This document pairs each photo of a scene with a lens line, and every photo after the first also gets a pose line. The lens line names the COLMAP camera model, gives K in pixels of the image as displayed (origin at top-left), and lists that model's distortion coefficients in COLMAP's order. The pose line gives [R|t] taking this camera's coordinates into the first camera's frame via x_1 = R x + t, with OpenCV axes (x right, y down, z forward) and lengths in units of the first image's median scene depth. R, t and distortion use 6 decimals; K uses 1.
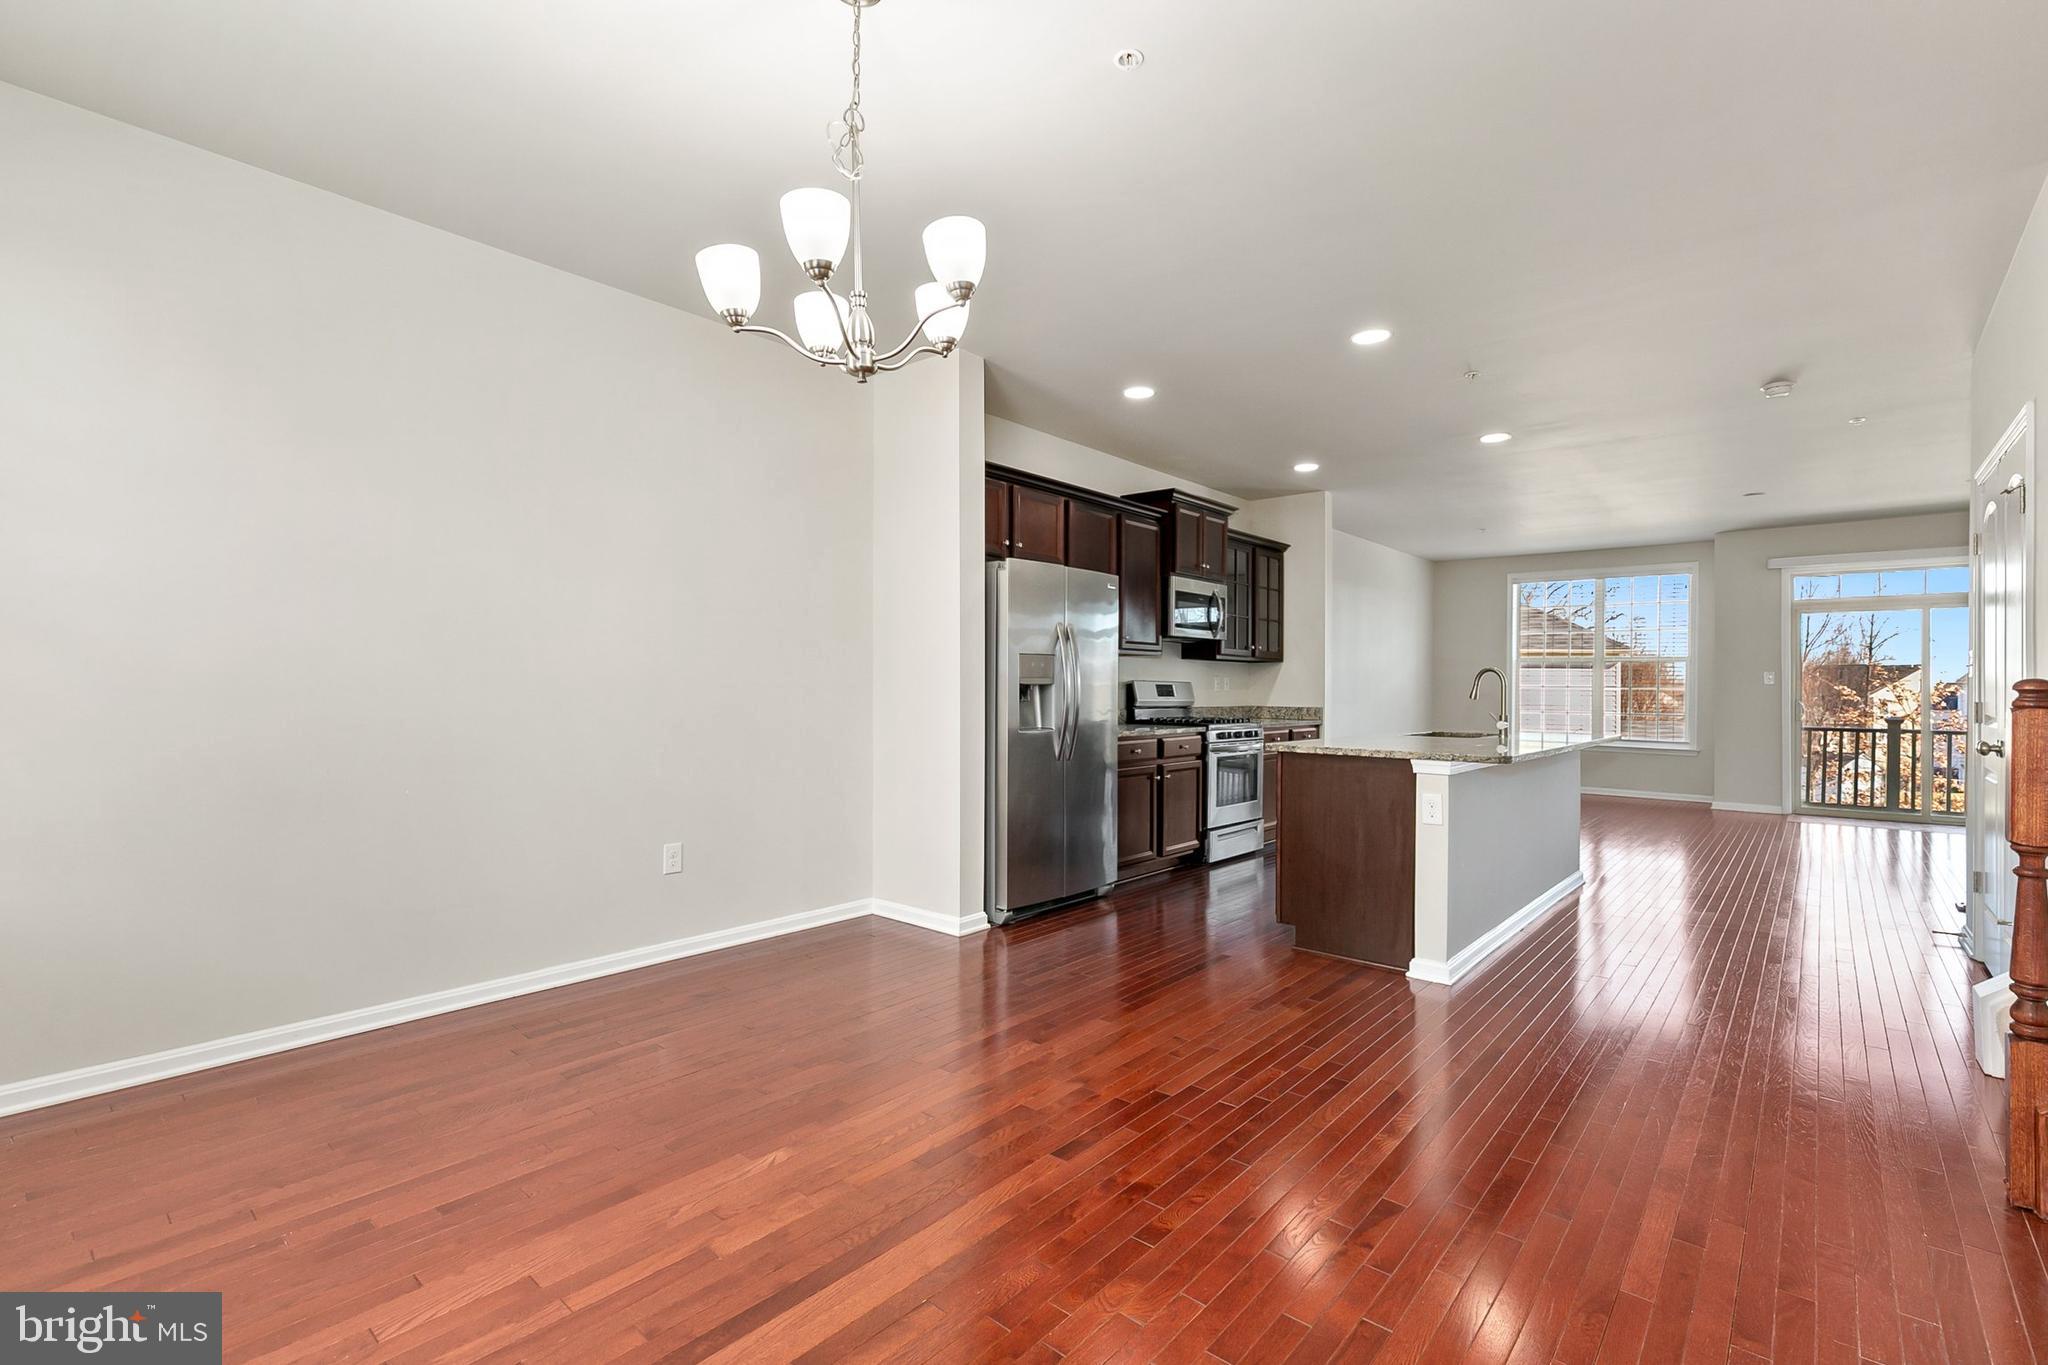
lens RADIAL K [[925.7, 0, 1004.9], [0, 925.7, 679.8], [0, 0, 1]] dist [0.006976, 0.002849]
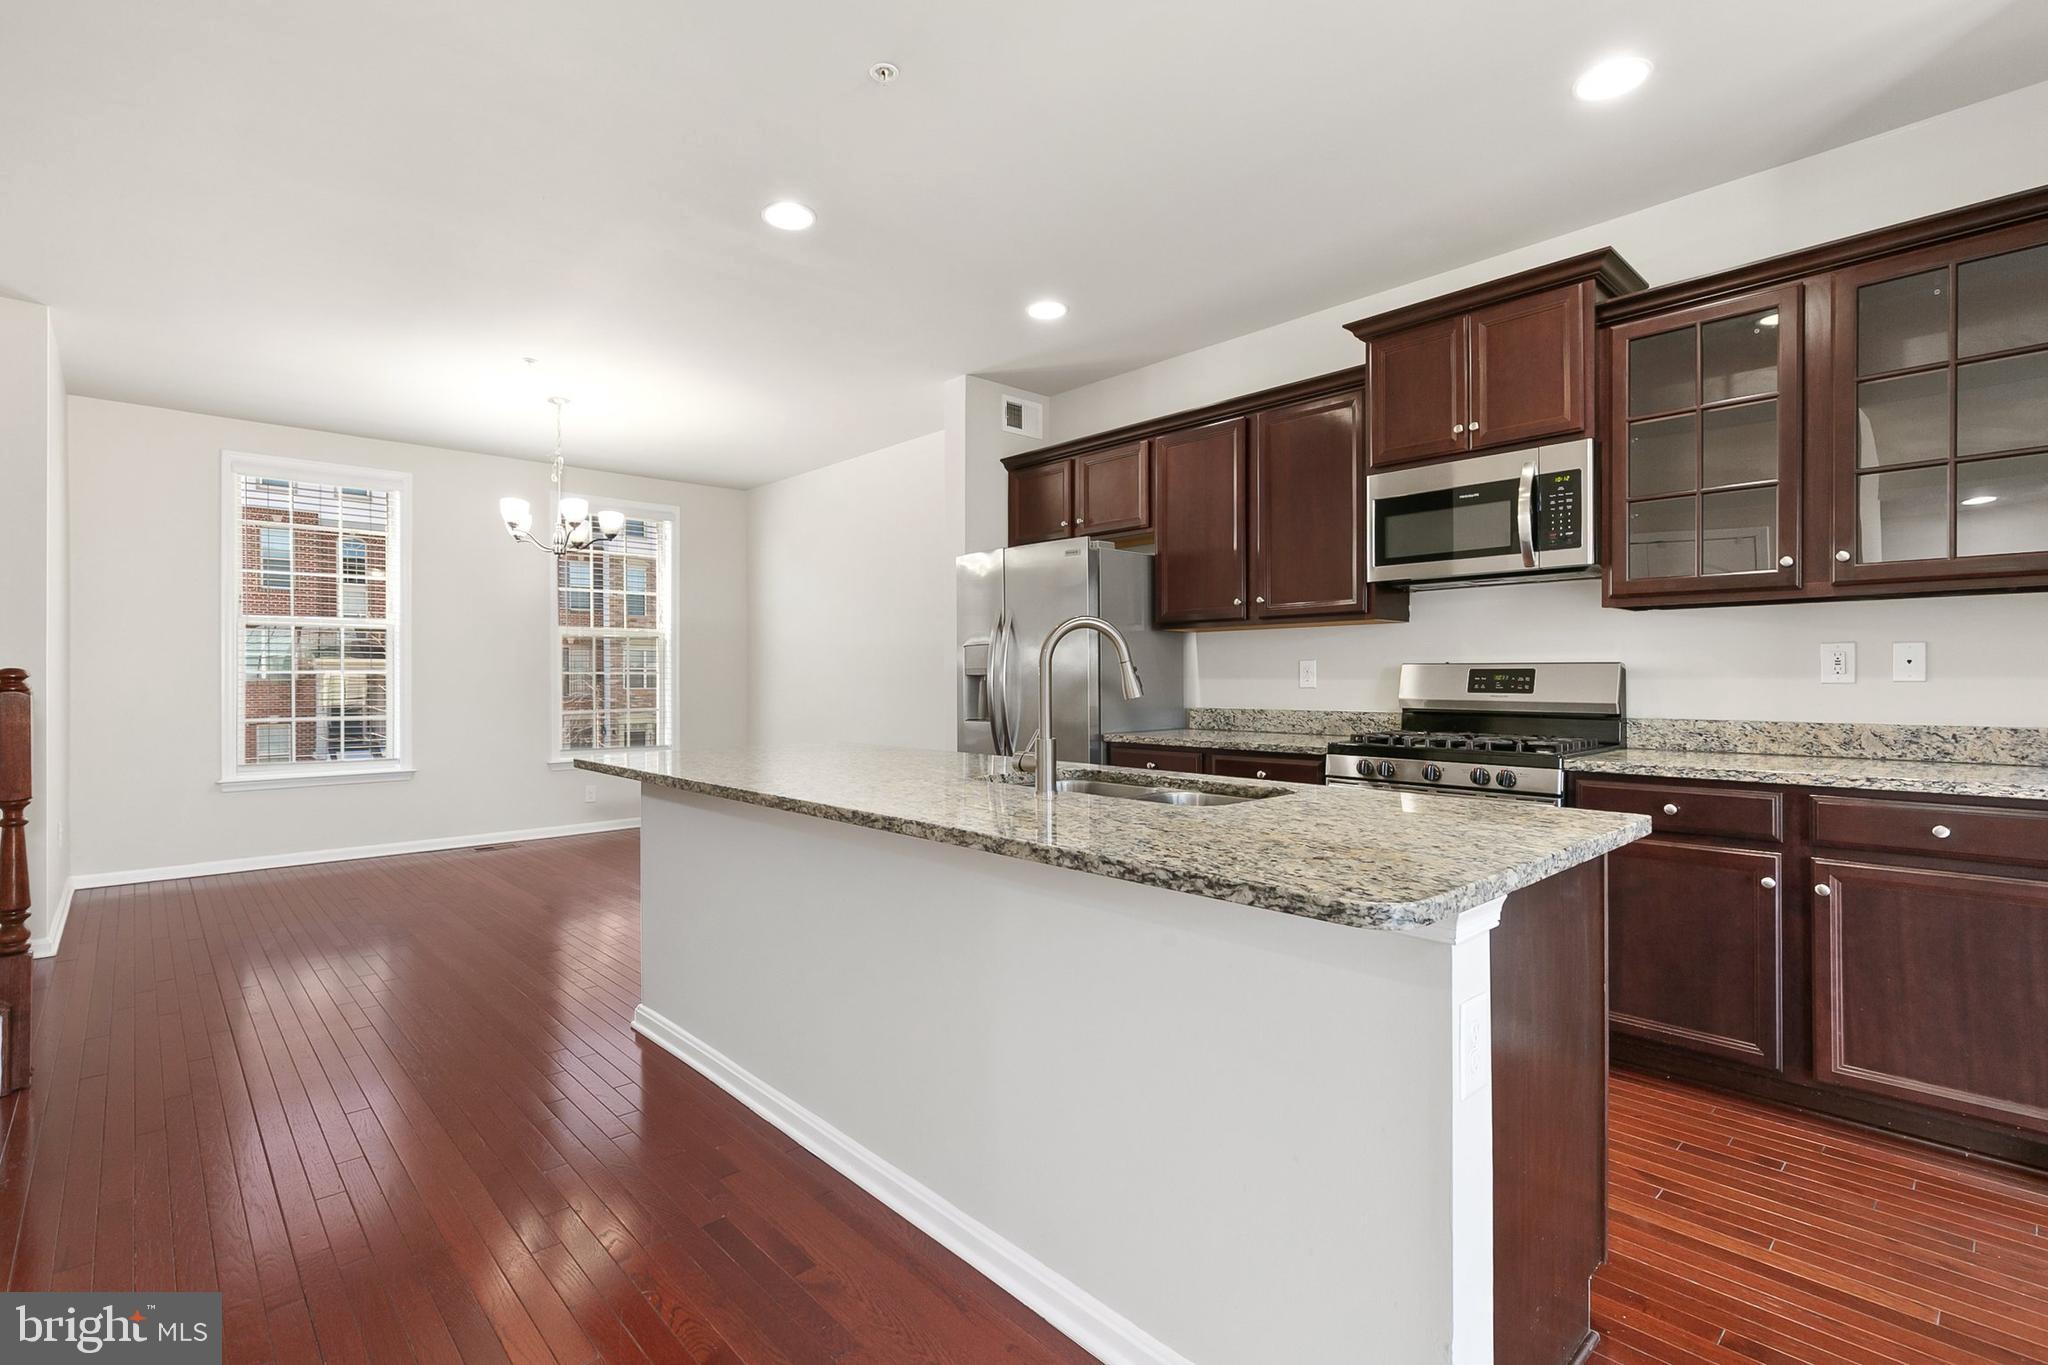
lens RADIAL K [[925.7, 0, 1023.8], [0, 925.7, 682.8], [0, 0, 1]] dist [0.006976, 0.002849]
pose [[-0.091812, -0.001477, -0.995775, 0.640798], [0.011438, 0.999931, -0.002537, 0.010001], [0.995711, -0.011622, -0.091789, 0.711424]]
